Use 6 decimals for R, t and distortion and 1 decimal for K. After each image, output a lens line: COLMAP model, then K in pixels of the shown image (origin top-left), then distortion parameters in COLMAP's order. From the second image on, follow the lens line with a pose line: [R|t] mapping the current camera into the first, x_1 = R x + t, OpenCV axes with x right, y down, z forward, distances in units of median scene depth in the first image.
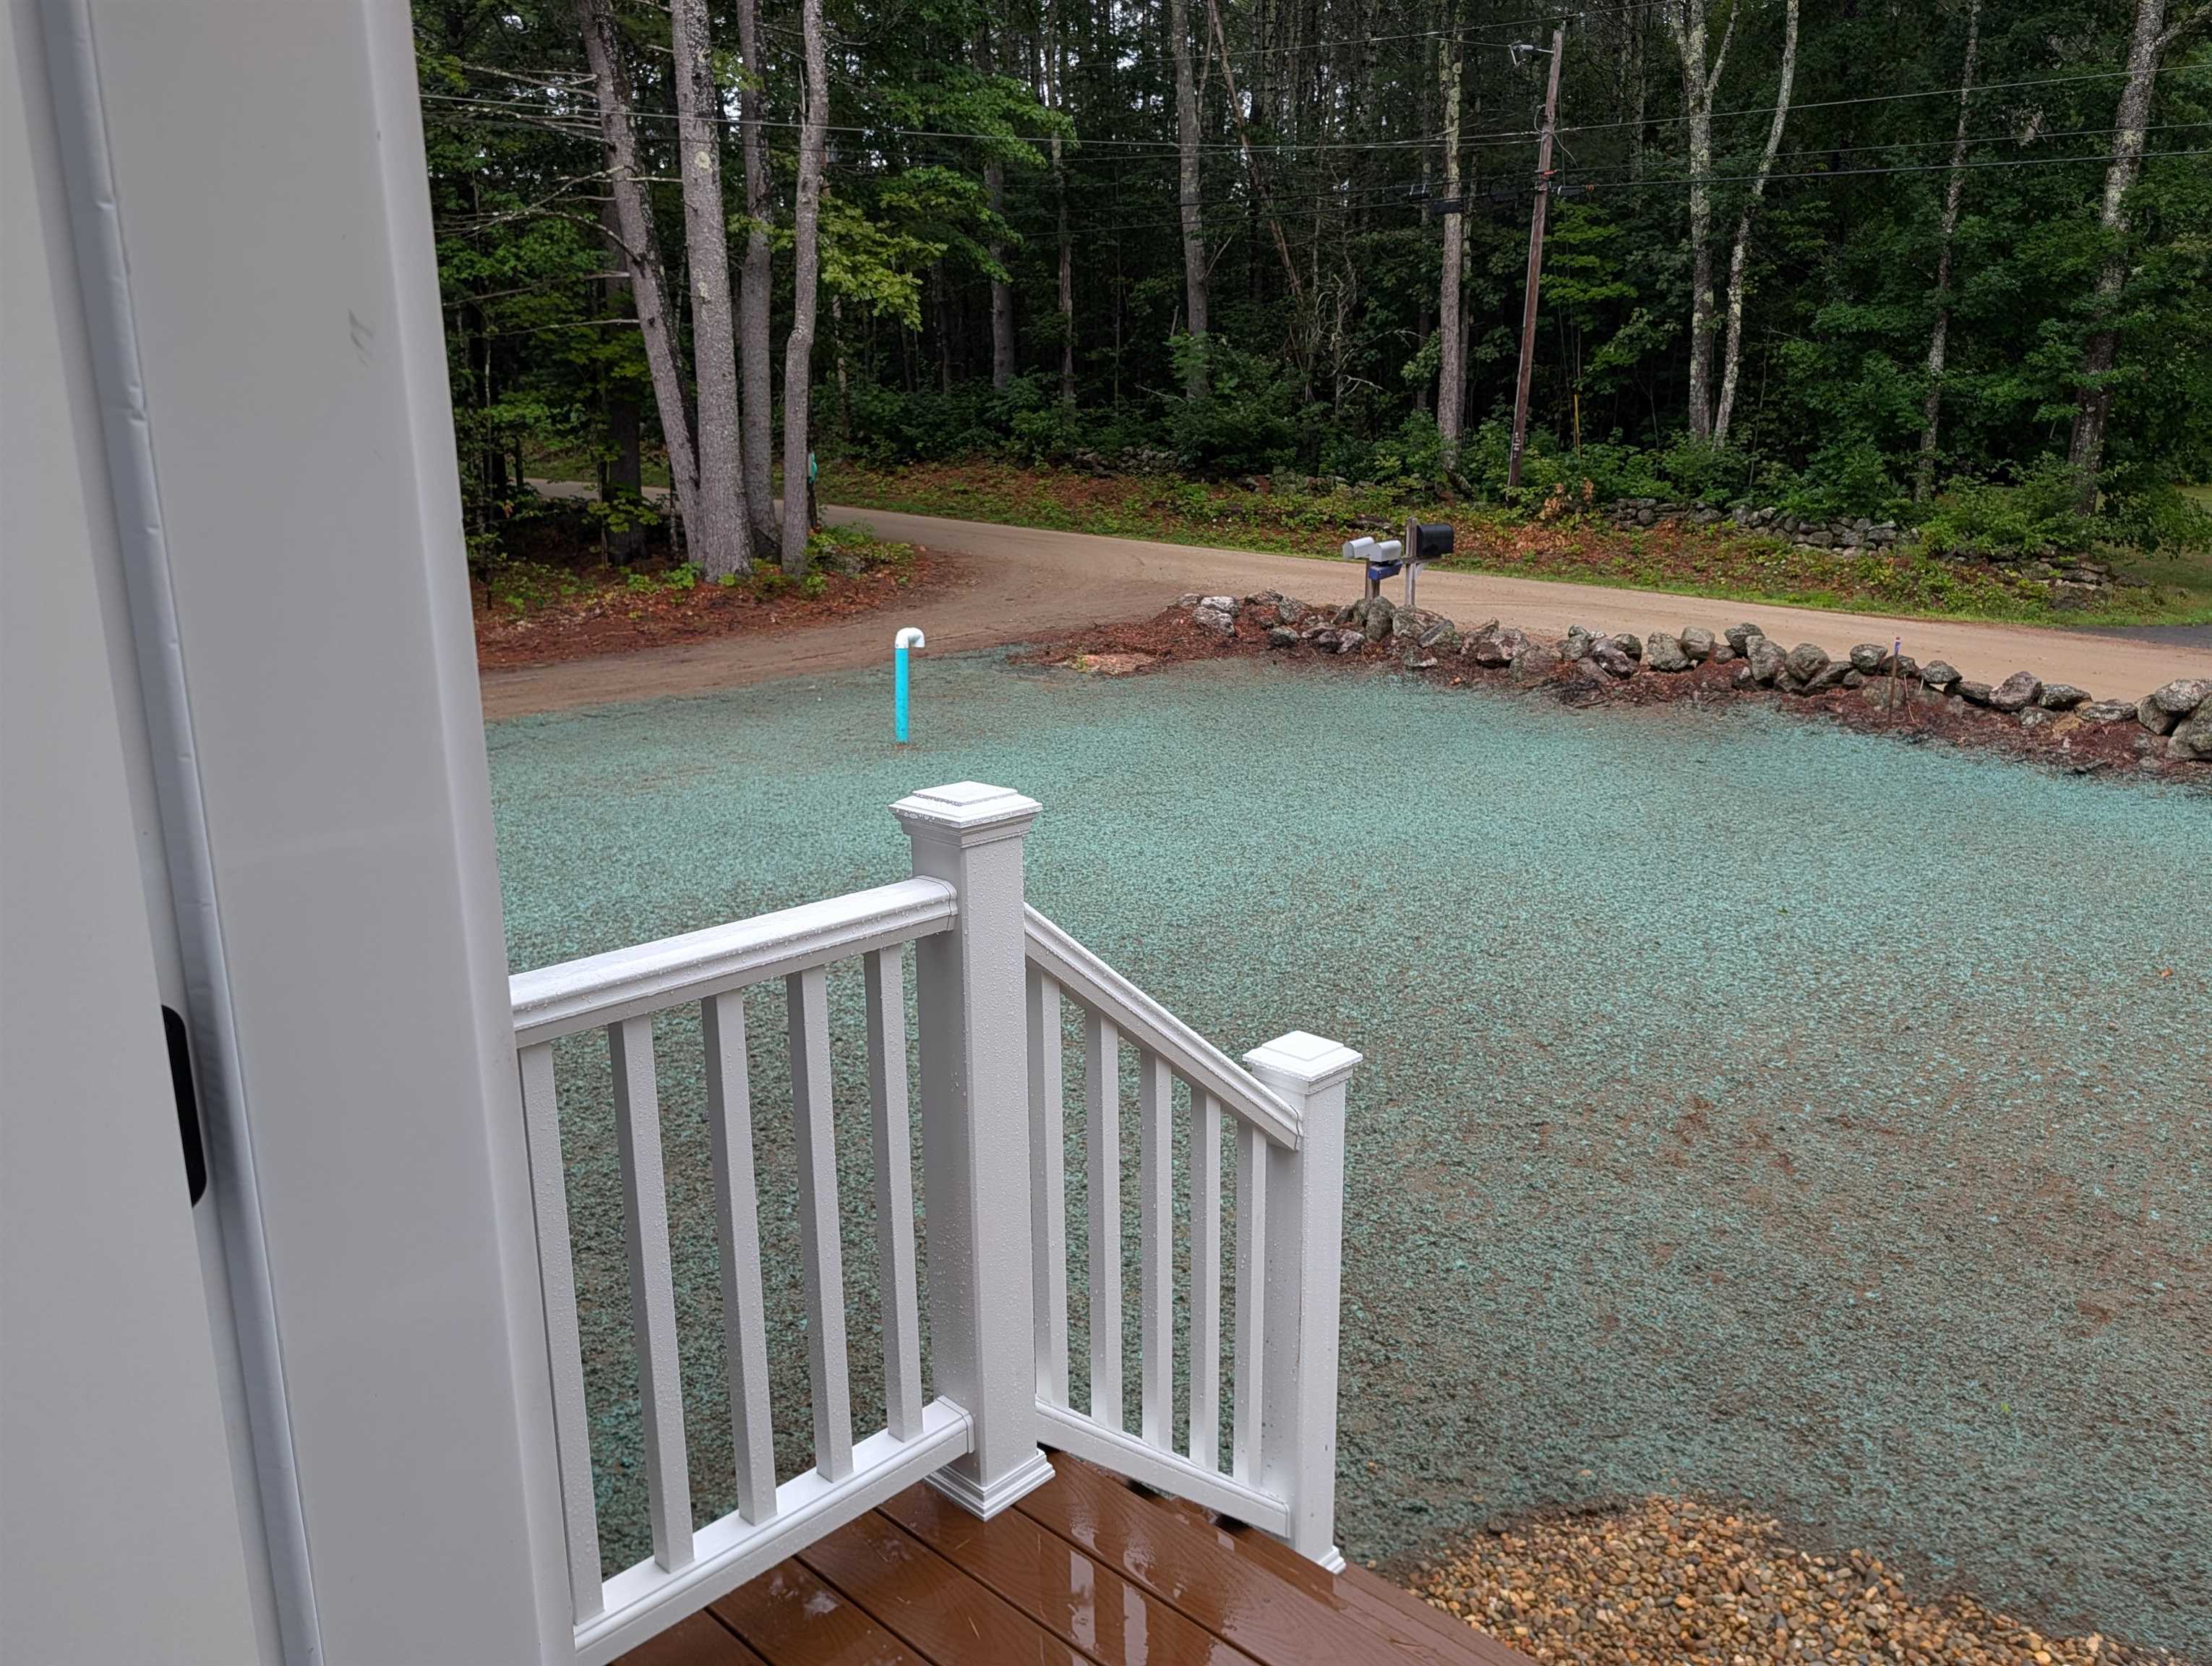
lens RADIAL K [[1590.9, 0, 1099.2], [0, 1590.9, 824.1], [0, 0, 1]] dist [0.036808, -0.033110]
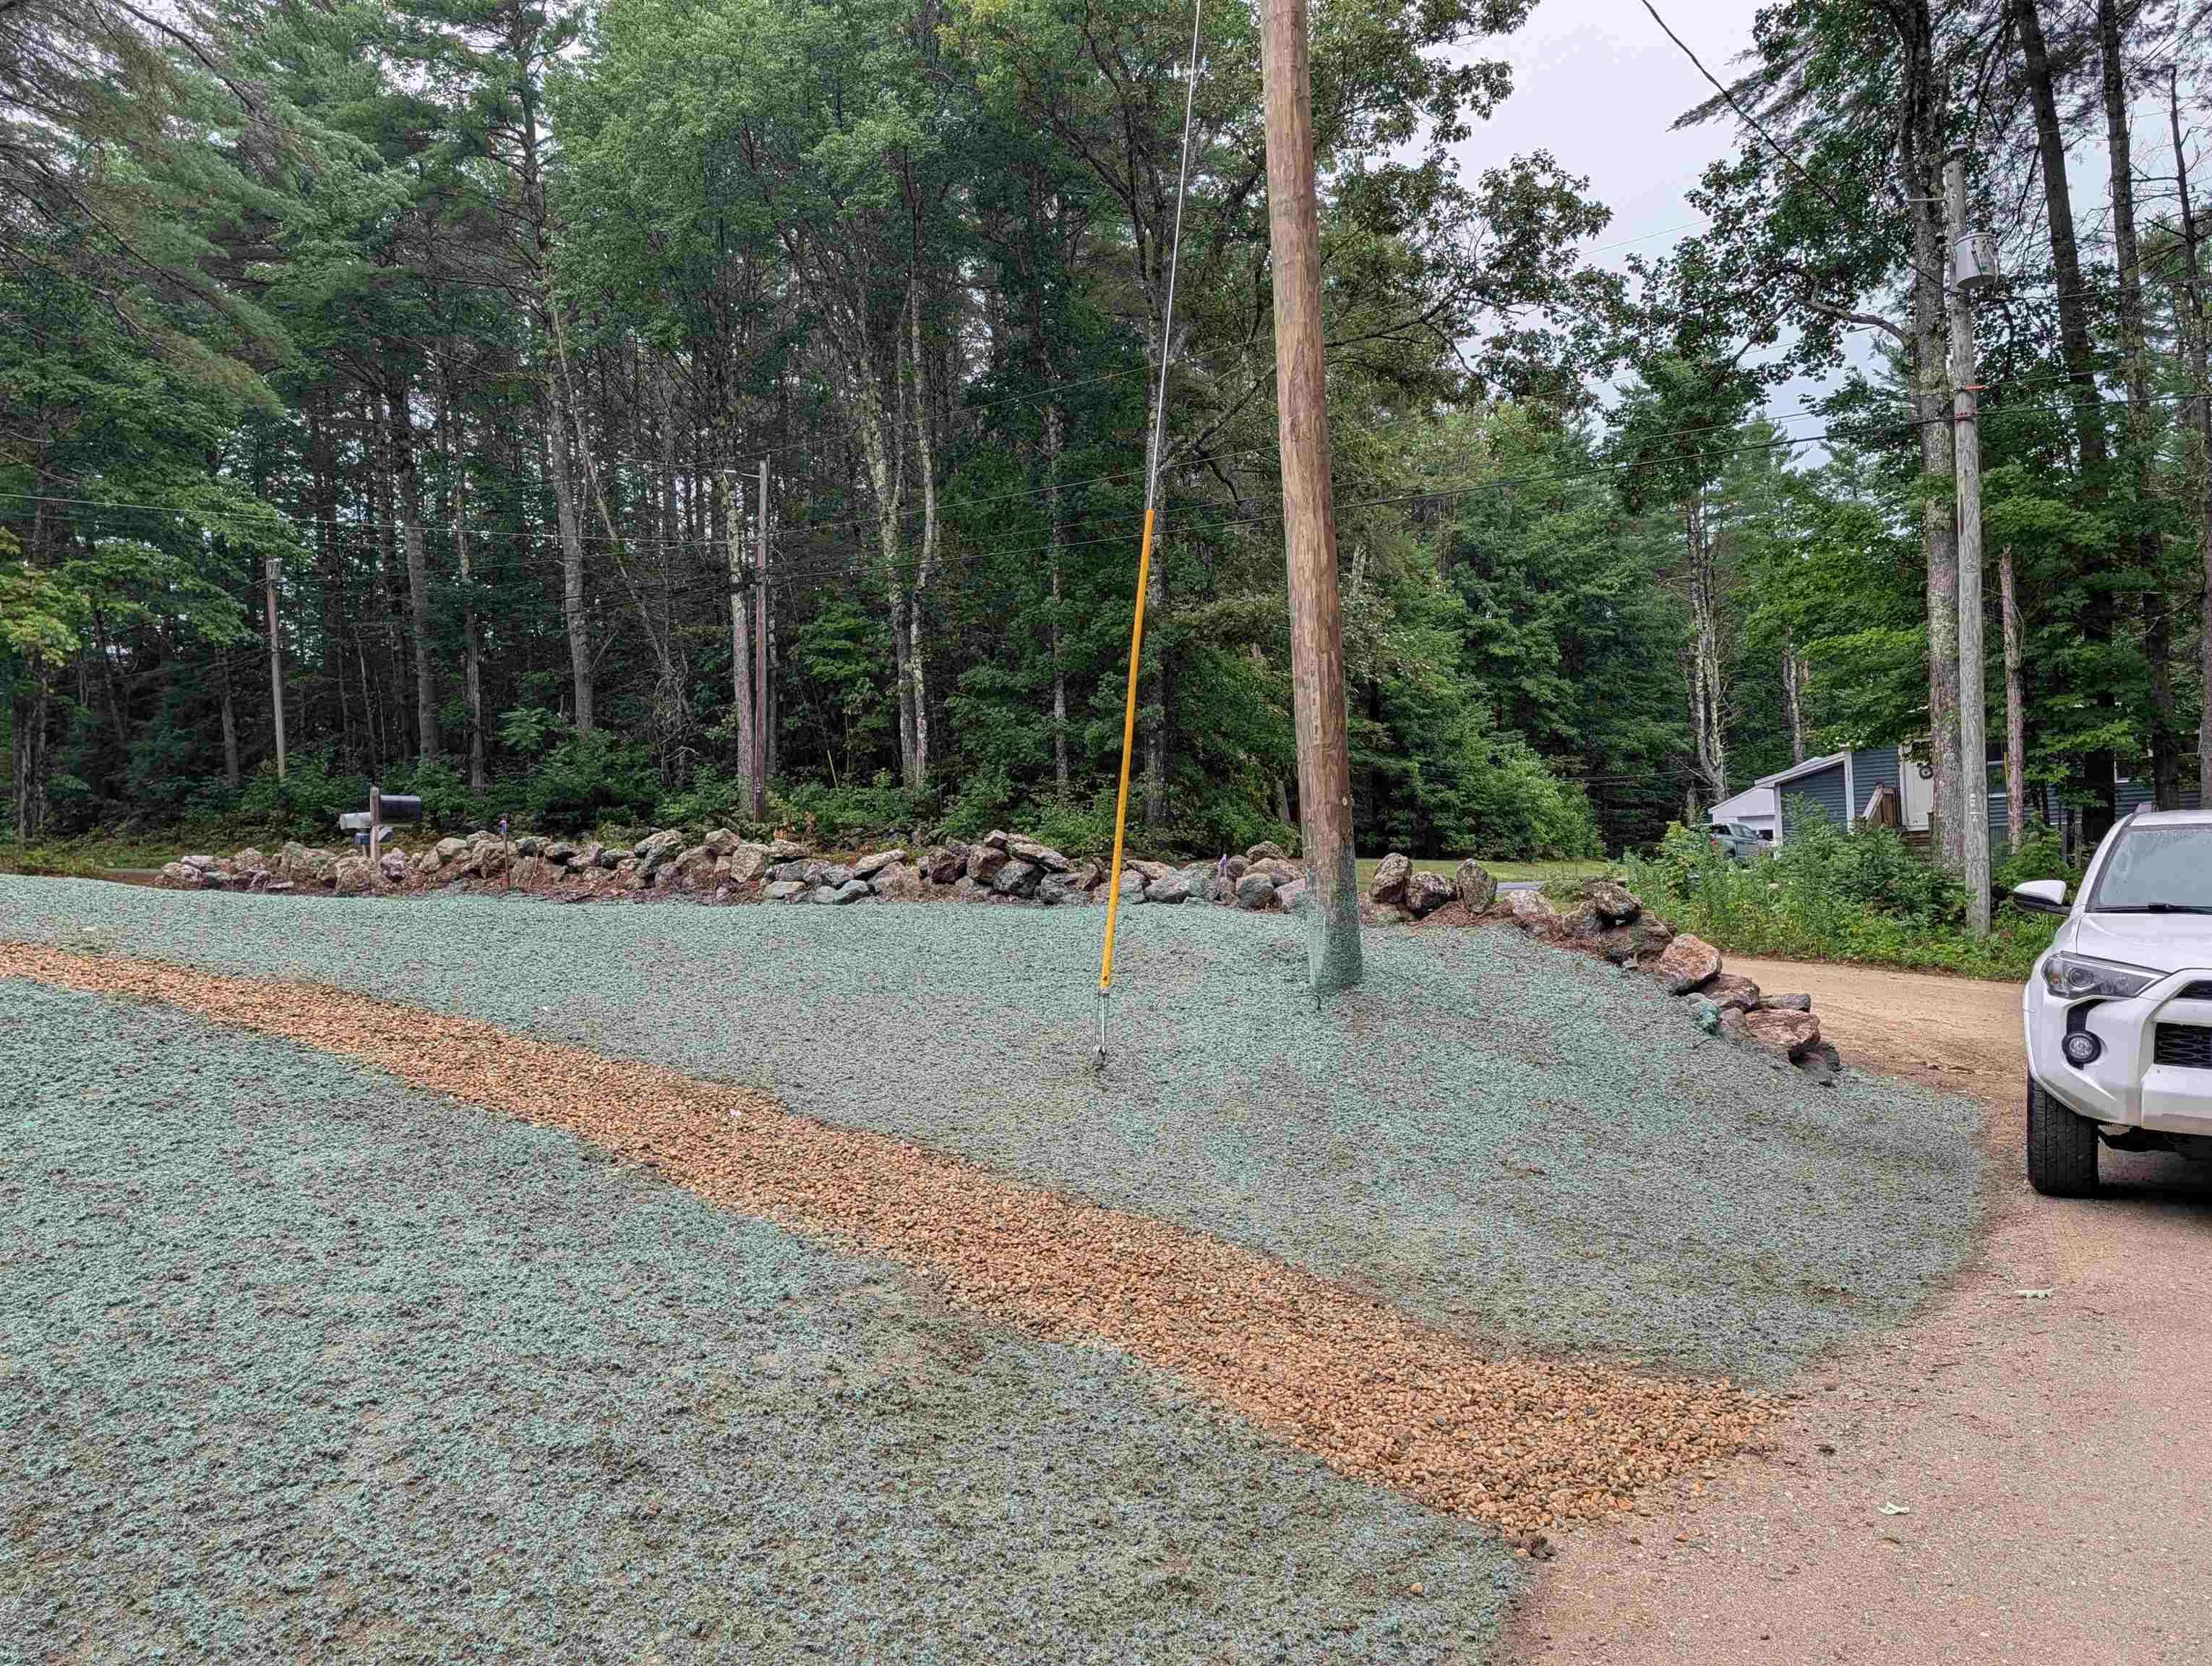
lens RADIAL K [[1590.9, 0, 1102.0], [0, 1590.9, 848.0], [0, 0, 1]] dist [0.036808, -0.033110]
pose [[0.987467, -0.016997, 0.156908, 0.340986], [0.056751, 0.965928, -0.252513, 0.113596], [-0.147270, 0.258253, 0.954786, -0.127534]]
